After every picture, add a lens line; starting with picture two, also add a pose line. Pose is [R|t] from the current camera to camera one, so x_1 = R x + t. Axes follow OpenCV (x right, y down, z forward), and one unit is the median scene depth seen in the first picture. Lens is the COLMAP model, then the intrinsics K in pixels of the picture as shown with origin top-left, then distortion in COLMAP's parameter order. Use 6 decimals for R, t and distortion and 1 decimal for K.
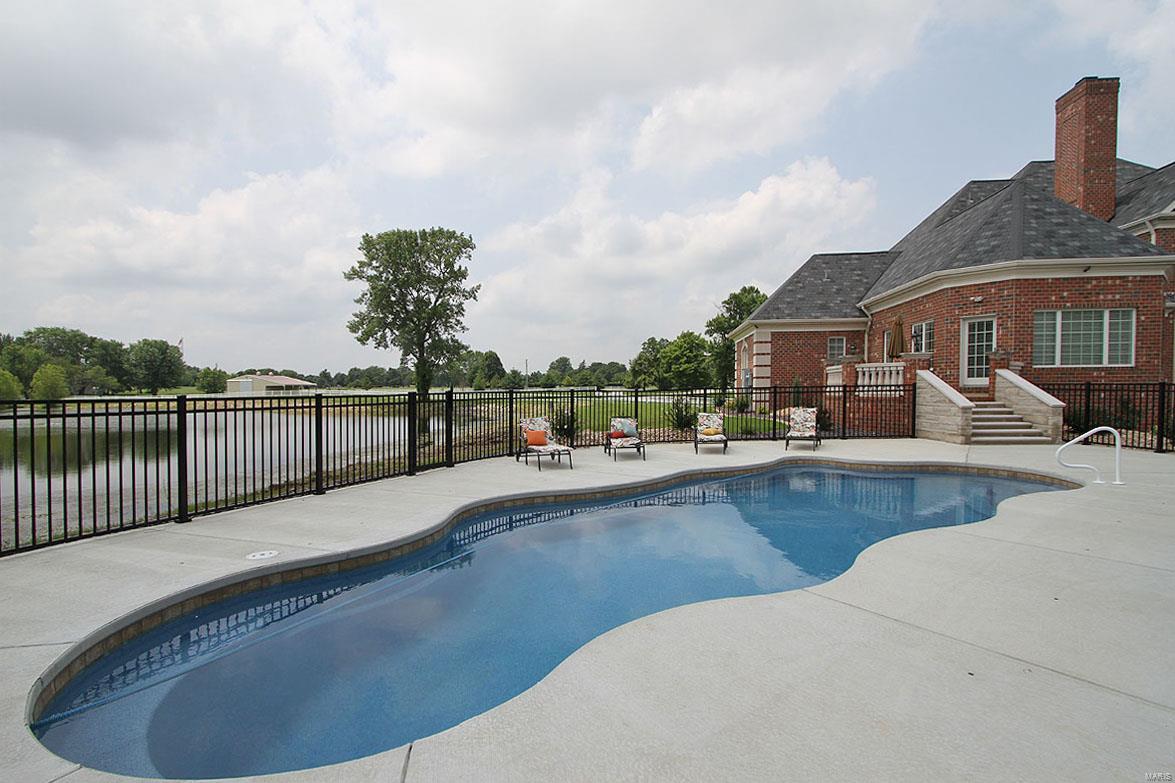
lens RADIAL K [[529.2, 0, 600.4], [0, 529.2, 396.6], [0, 0, 1]] dist [-0.014348, 0.000321]
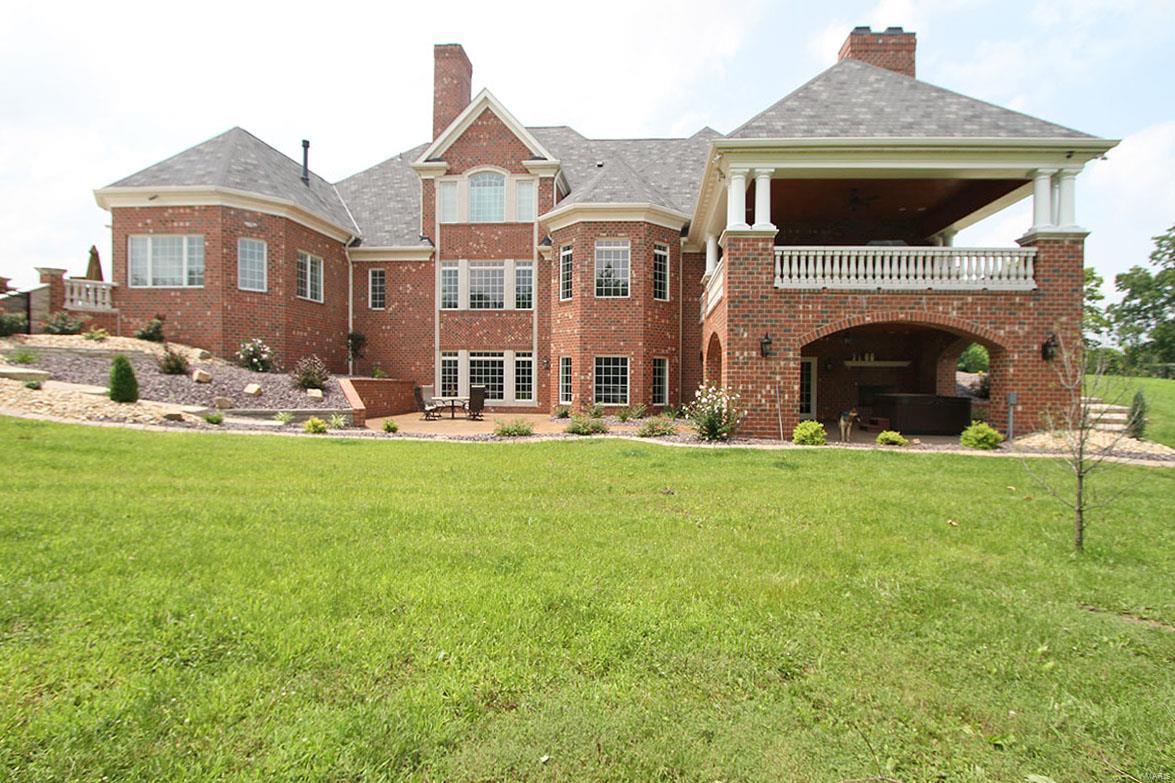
lens RADIAL K [[556.8, 0, 608.3], [0, 556.8, 390.6], [0, 0, 1]] dist [-0.020770, 0.000182]
pose [[0.996726, 0.020024, 0.078336, 1.606773], [-0.019647, 0.999791, -0.005584, 0.132970], [-0.078432, 0.004027, 0.996911, -0.197642]]
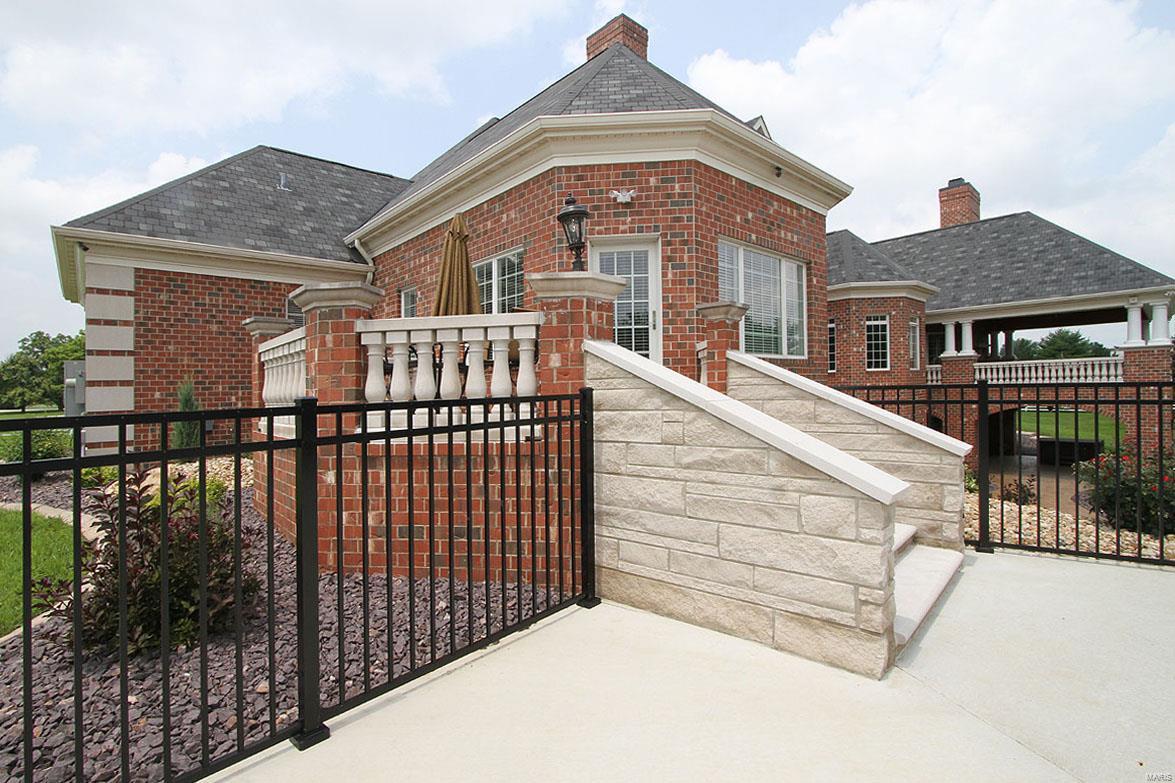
lens RADIAL K [[539.8, 0, 570.4], [0, 539.8, 376.3], [0, 0, 1]] dist [-0.008259, -0.000090]
pose [[0.652575, 0.014316, 0.757589, 0.341100], [0.032918, 0.998342, -0.047221, -0.016943], [-0.757009, 0.055753, 0.651022, 0.726041]]
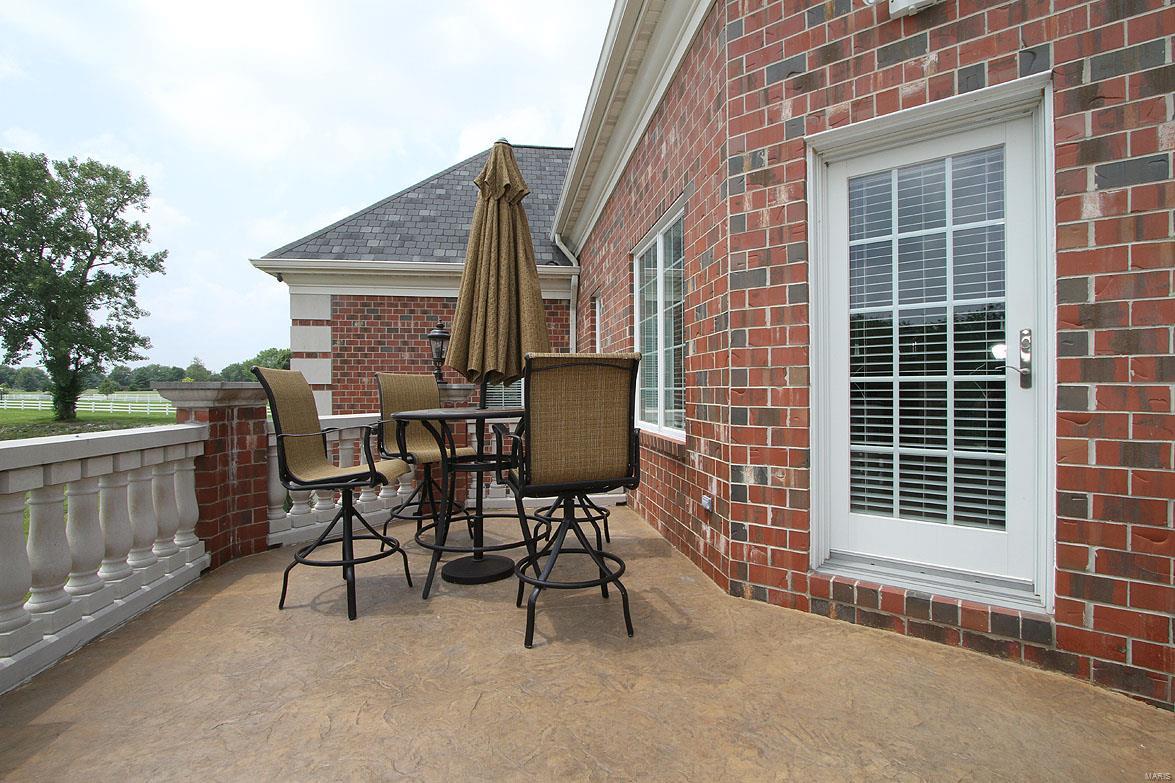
lens RADIAL K [[543.5, 0, 603.6], [0, 543.5, 378.8], [0, 0, 1]] dist [-0.015032, 0.000142]
pose [[0.952953, 0.009376, 0.302972, 0.572699], [0.003052, 0.999174, -0.040522, -0.070956], [-0.303102, 0.039540, 0.952137, 0.859208]]
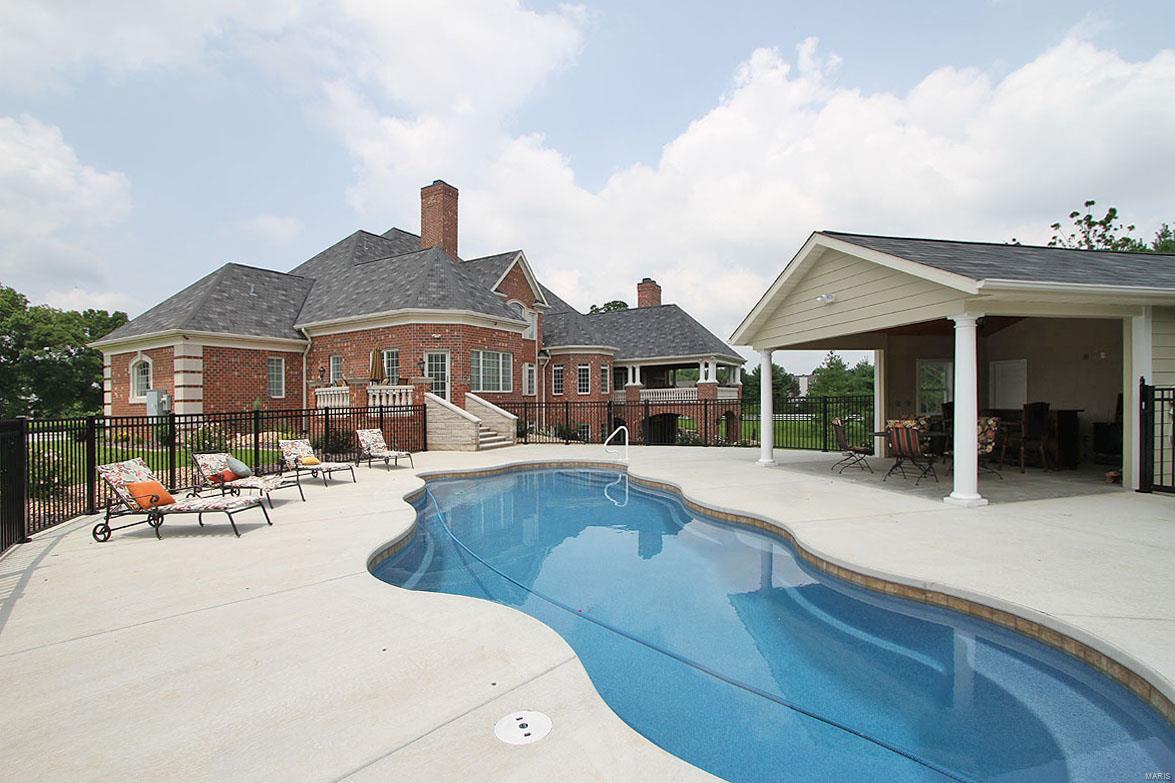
lens RADIAL K [[541.0, 0, 548.1], [0, 541.0, 416.0], [0, 0, 1]] dist [-0.013301, 0.000066]
pose [[0.425931, -0.023502, 0.904451, -0.315522], [0.035743, 0.999319, 0.009135, 0.000288], [-0.904050, 0.028436, 0.426481, 0.217196]]
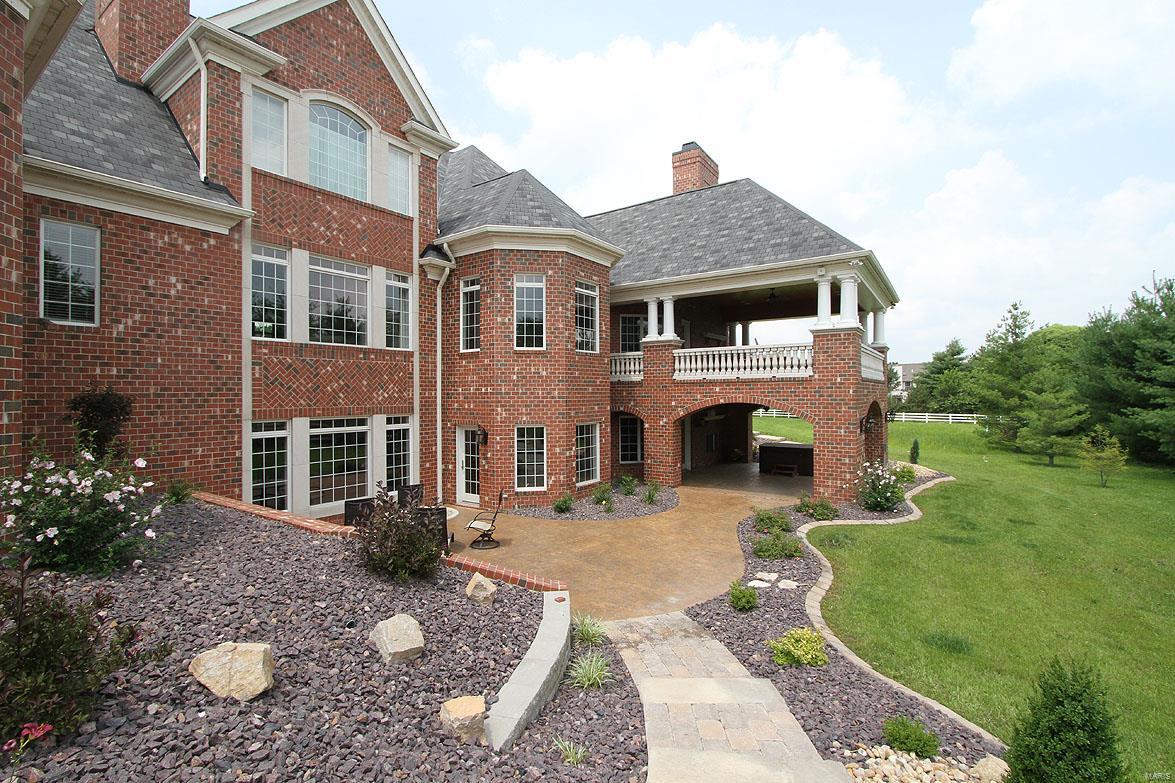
lens RADIAL K [[523.5, 0, 579.7], [0, 523.5, 393.1], [0, 0, 1]] dist [-0.018497, -0.000161]
pose [[0.457512, 0.009475, 0.889153, 0.926699], [0.021009, 0.999549, -0.021462, 0.025003], [-0.888955, 0.028499, 0.457106, 0.535832]]
